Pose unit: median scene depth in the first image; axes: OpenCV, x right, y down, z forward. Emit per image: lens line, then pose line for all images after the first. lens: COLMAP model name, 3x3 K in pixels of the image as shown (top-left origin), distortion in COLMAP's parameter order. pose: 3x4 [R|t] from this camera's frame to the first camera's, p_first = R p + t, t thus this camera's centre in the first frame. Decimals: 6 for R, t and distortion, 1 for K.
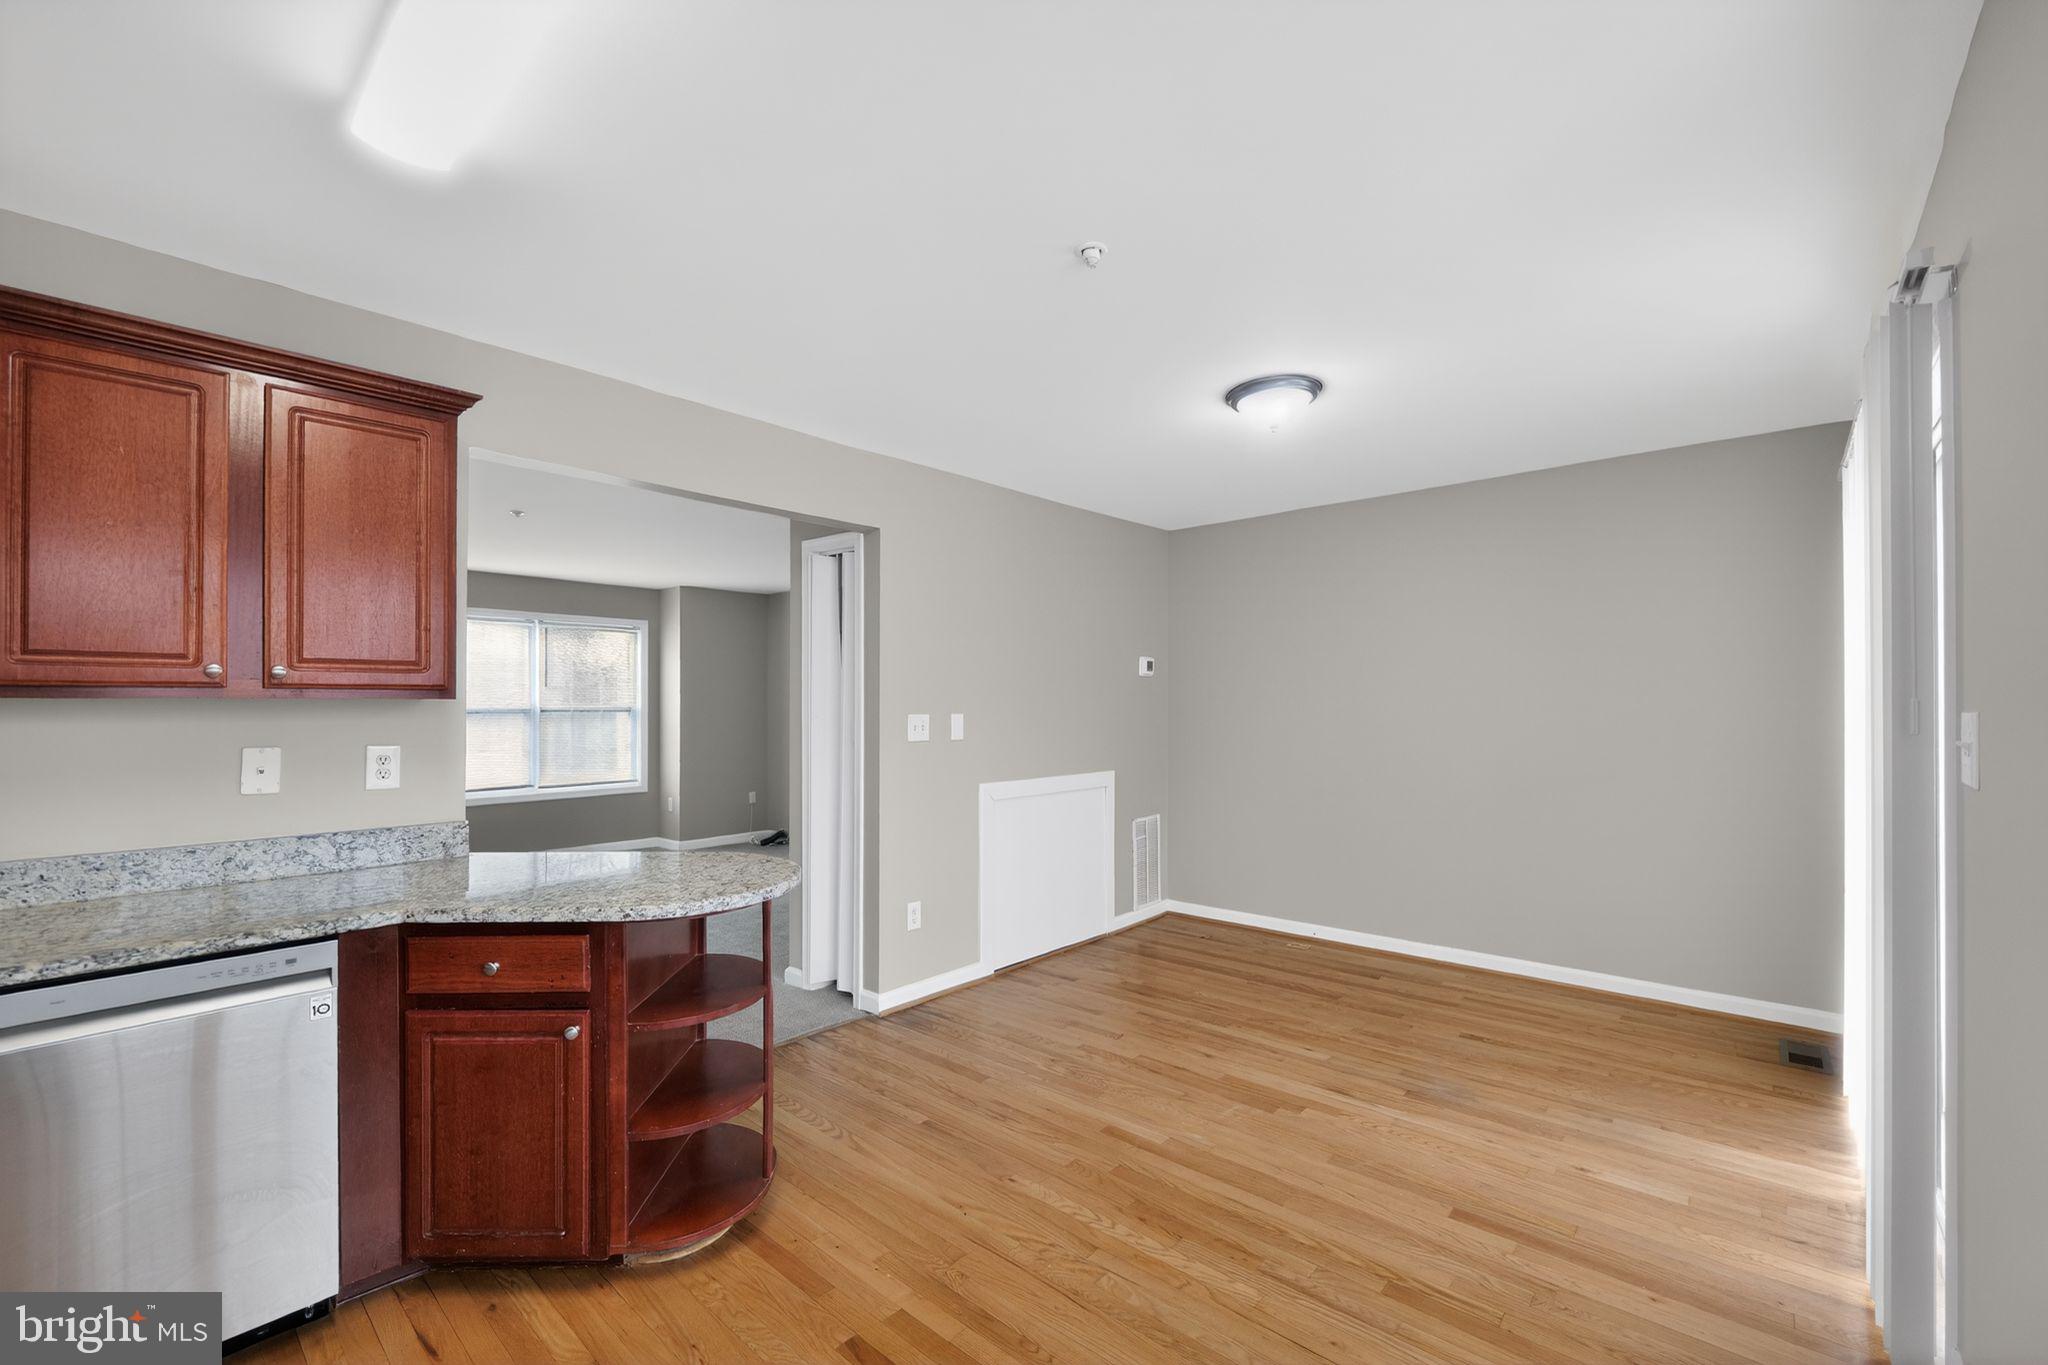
lens RADIAL K [[848.9, 0, 1015.5], [0, 848.9, 687.5], [0, 0, 1]] dist [-0.012420, 0.000439]
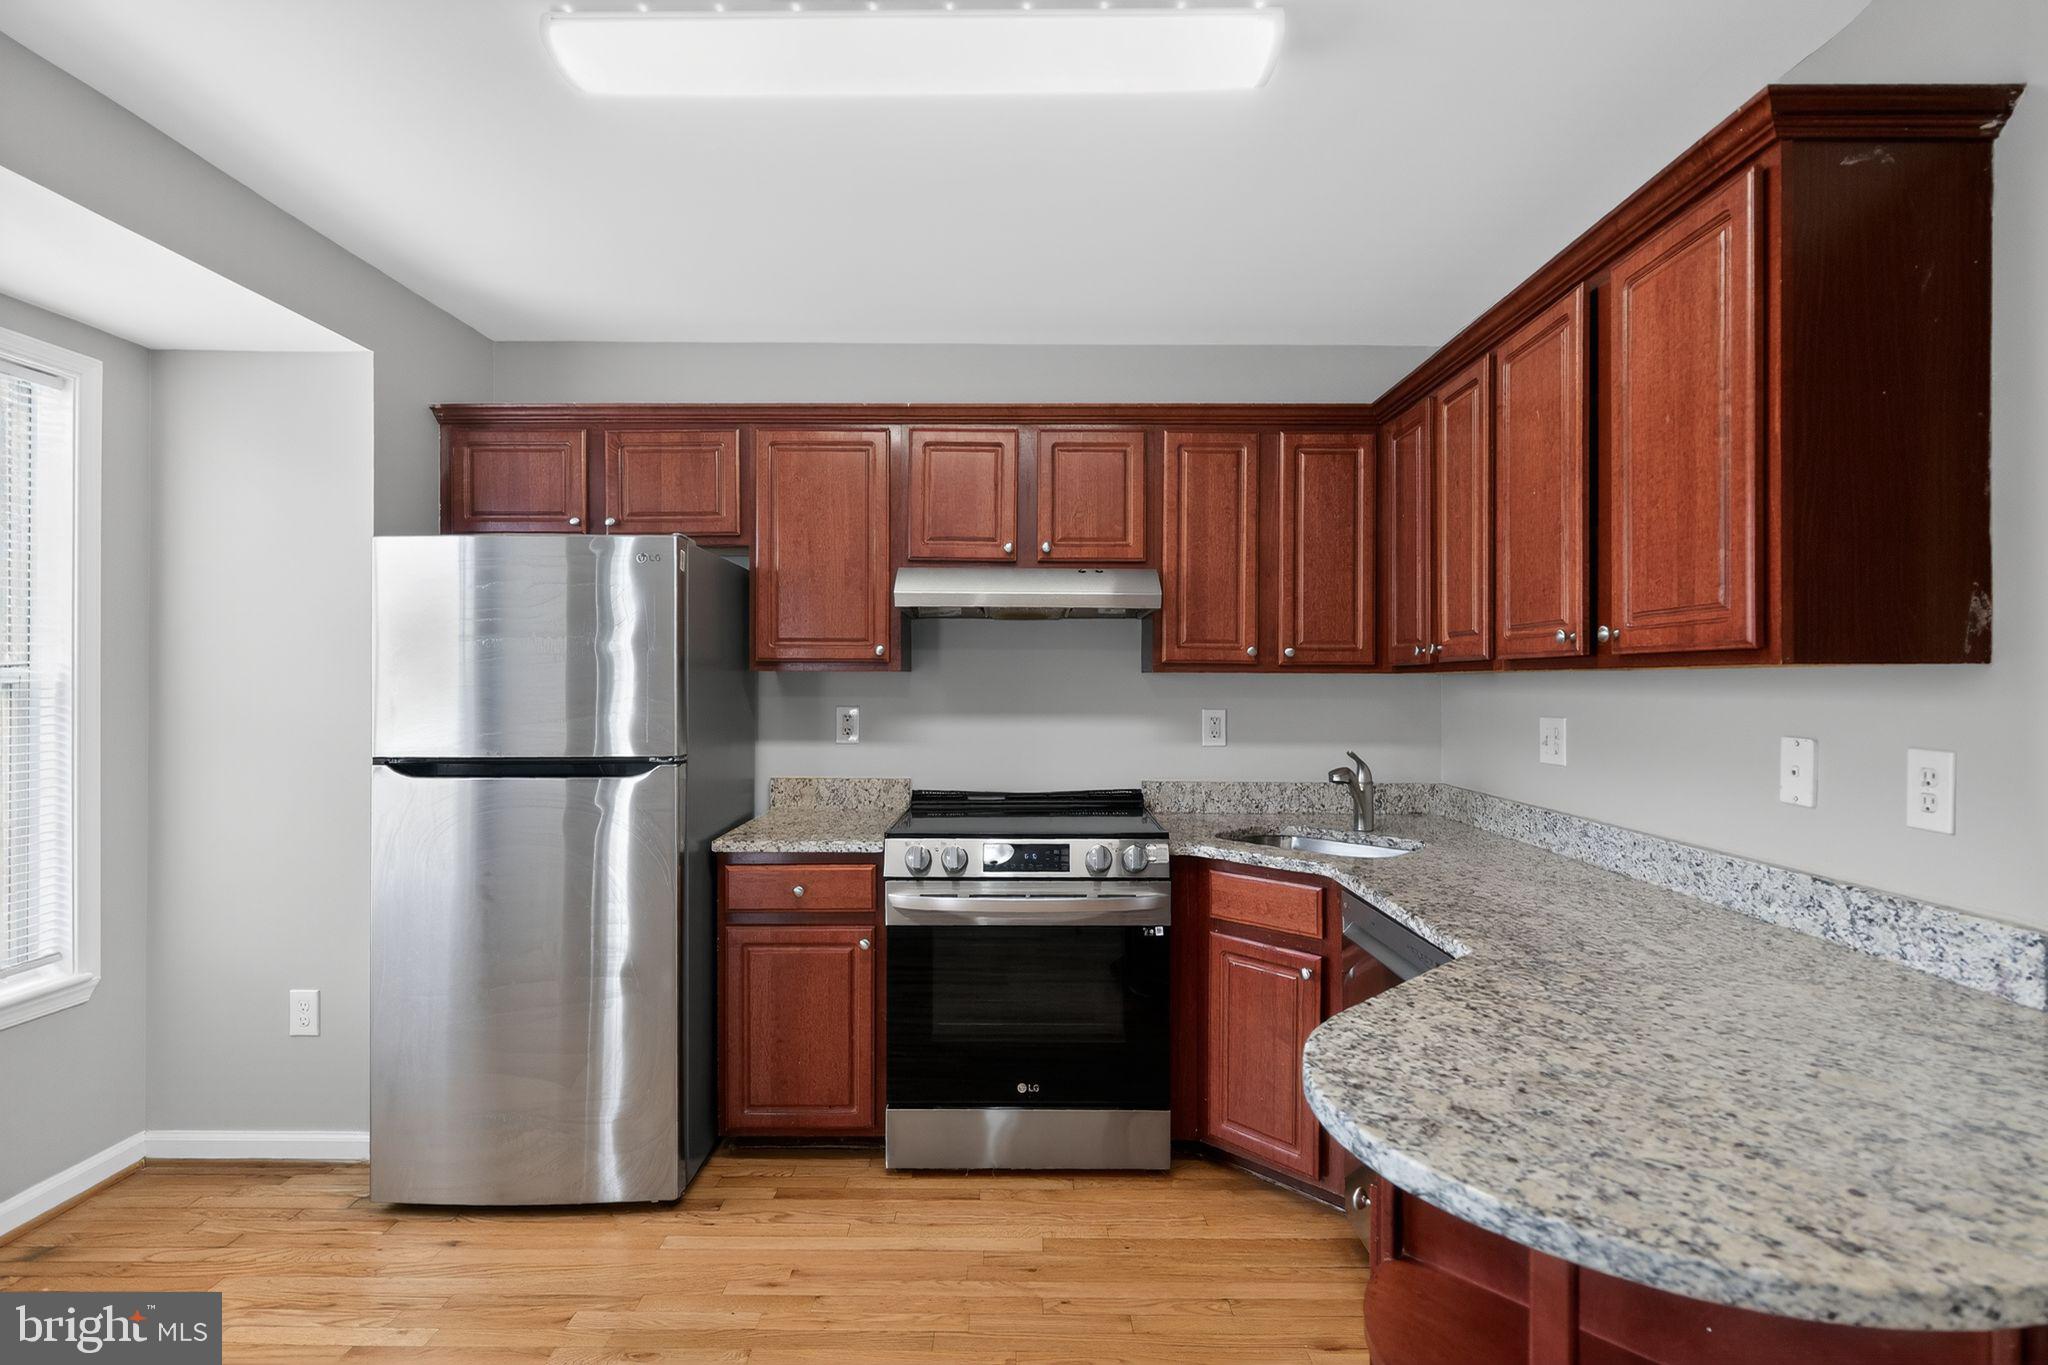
lens RADIAL K [[1018.5, 0, 1022.6], [0, 1018.5, 683.2], [0, 0, 1]] dist [0.001500, -0.001202]
pose [[-0.730246, 0.002297, -0.683180, 0.138370], [0.008614, 0.999946, -0.005845, 0.025021], [0.683130, -0.010153, -0.730226, 1.148206]]
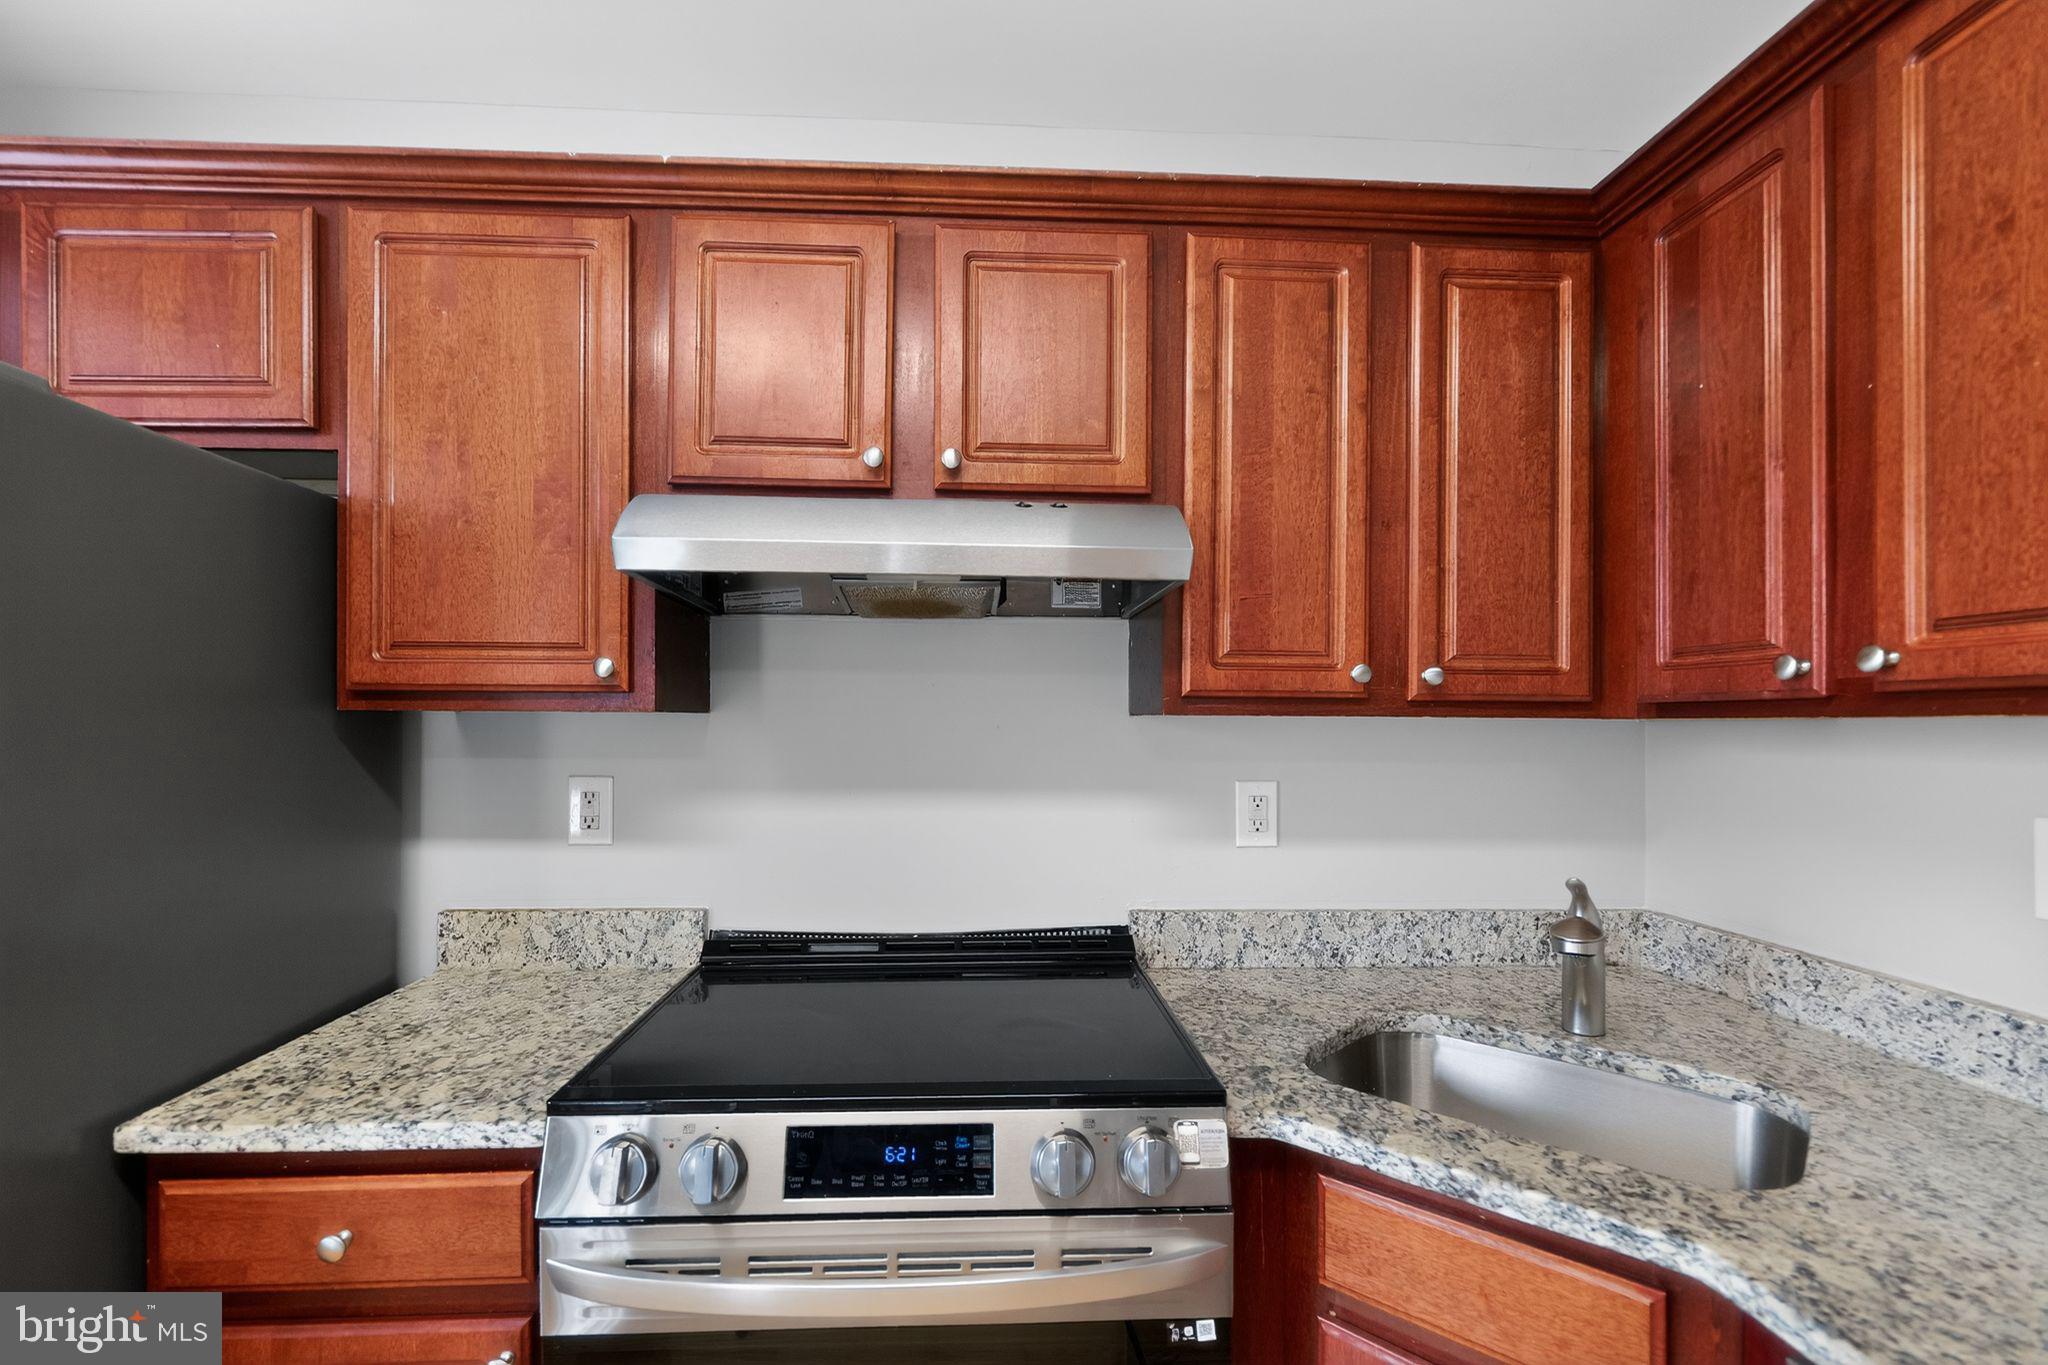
lens RADIAL K [[928.3, 0, 1009.1], [0, 928.3, 718.3], [0, 0, 1]] dist [-0.000959, 0.000029]
pose [[-0.697322, -0.003551, -0.716749, -0.401423], [0.006566, 0.999914, -0.011343, 0.012806], [0.716728, -0.012616, -0.697239, 0.631844]]
